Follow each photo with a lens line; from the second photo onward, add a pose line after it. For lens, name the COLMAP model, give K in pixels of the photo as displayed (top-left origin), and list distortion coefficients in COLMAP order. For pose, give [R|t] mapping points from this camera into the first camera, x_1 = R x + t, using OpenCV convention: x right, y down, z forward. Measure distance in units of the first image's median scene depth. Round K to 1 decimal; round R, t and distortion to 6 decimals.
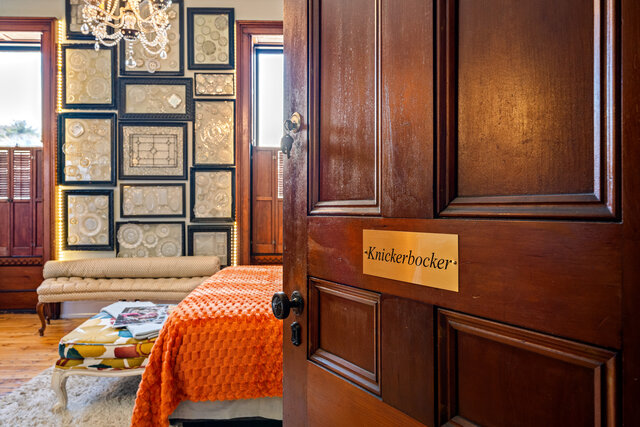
lens RADIAL K [[438.0, 0, 319.5], [0, 438.0, 208.3], [0, 0, 1]] dist [-0.000922, 0.001162]
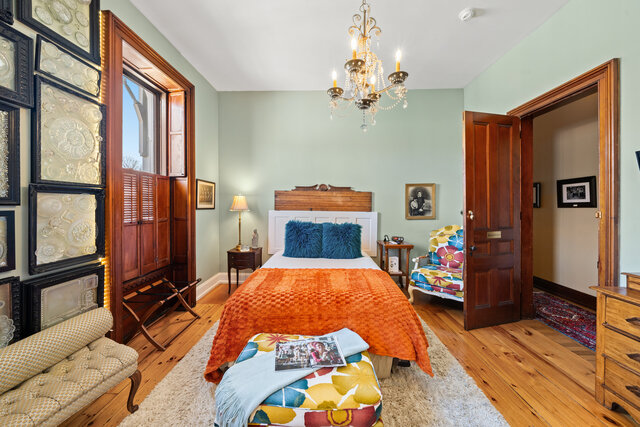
lens RADIAL K [[227.7, 0, 311.6], [0, 227.7, 206.7], [0, 0, 1]] dist [-0.005250, -0.000243]
pose [[0.090558, -0.008612, 0.995854, -0.574193], [0.008407, 0.999934, 0.007882, -0.062286], [-0.995856, 0.007659, 0.090624, 0.583950]]
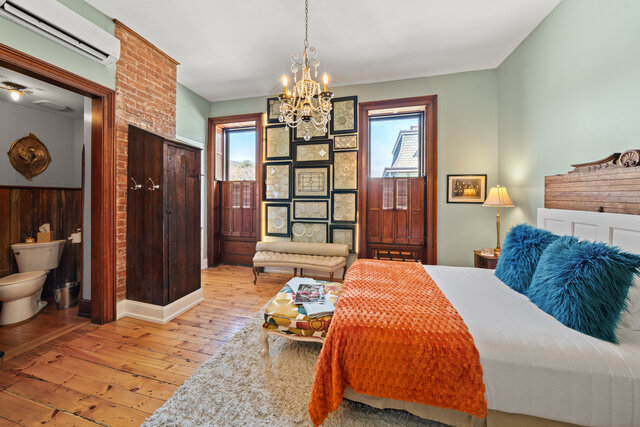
lens RADIAL K [[227.7, 0, 318.8], [0, 227.7, 197.6], [0, 0, 1]] dist [-0.005250, -0.000243]
pose [[0.957552, 0.001697, -0.288256, -0.084807], [-0.004330, 0.999955, -0.008498, -0.060365], [0.288229, 0.009386, 0.957516, 0.131221]]
